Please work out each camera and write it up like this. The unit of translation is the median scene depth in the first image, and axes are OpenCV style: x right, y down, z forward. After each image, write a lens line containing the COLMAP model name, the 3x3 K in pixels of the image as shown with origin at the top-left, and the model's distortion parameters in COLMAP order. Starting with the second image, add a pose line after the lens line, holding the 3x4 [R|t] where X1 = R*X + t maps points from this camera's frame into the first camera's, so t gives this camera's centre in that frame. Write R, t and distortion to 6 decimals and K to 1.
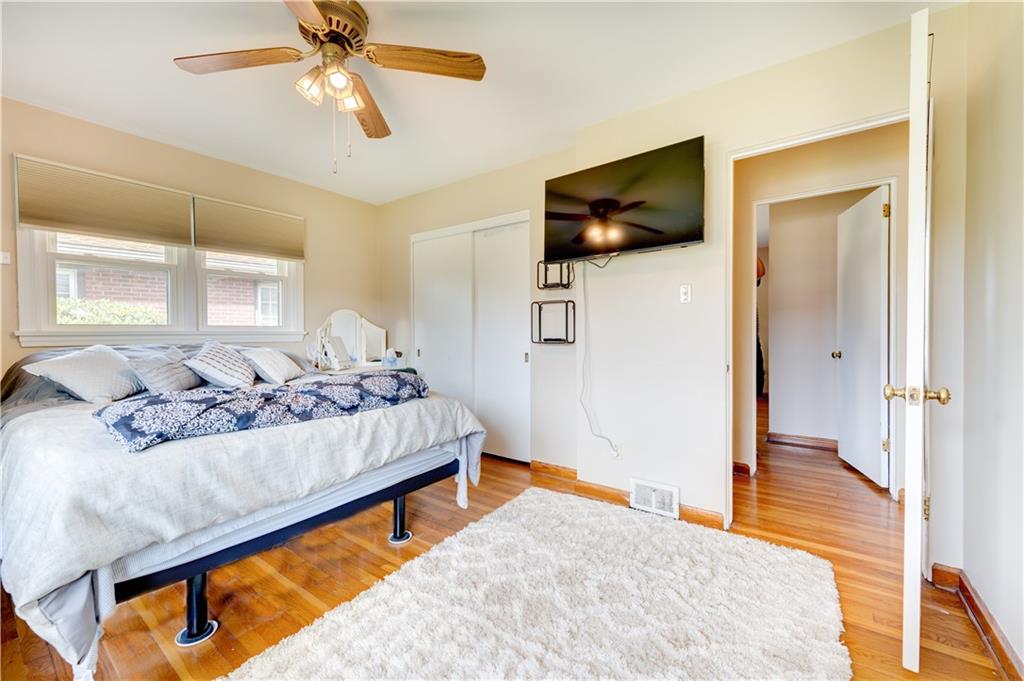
lens RADIAL K [[412.9, 0, 512.4], [0, 412.9, 337.3], [0, 0, 1]] dist [0.009816, -0.000911]
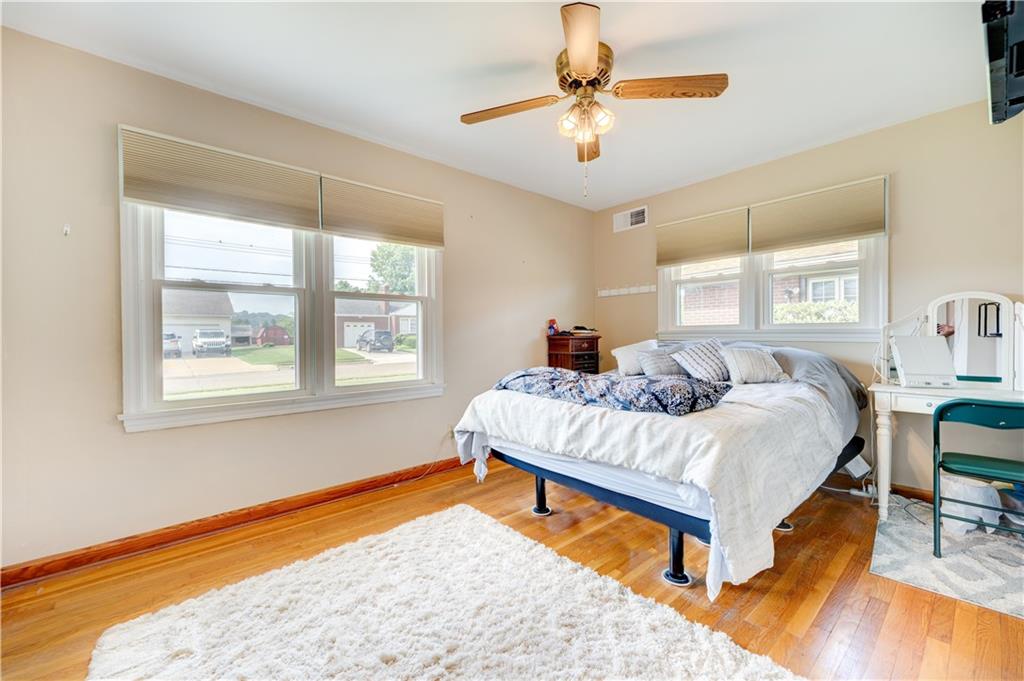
lens RADIAL K [[412.9, 0, 513.1], [0, 412.9, 338.9], [0, 0, 1]] dist [0.009816, -0.000911]
pose [[-0.218680, 0.018847, -0.975615, 0.564630], [-0.004944, 0.999779, 0.020422, -0.012658], [0.975784, 0.009289, -0.218539, 0.794138]]
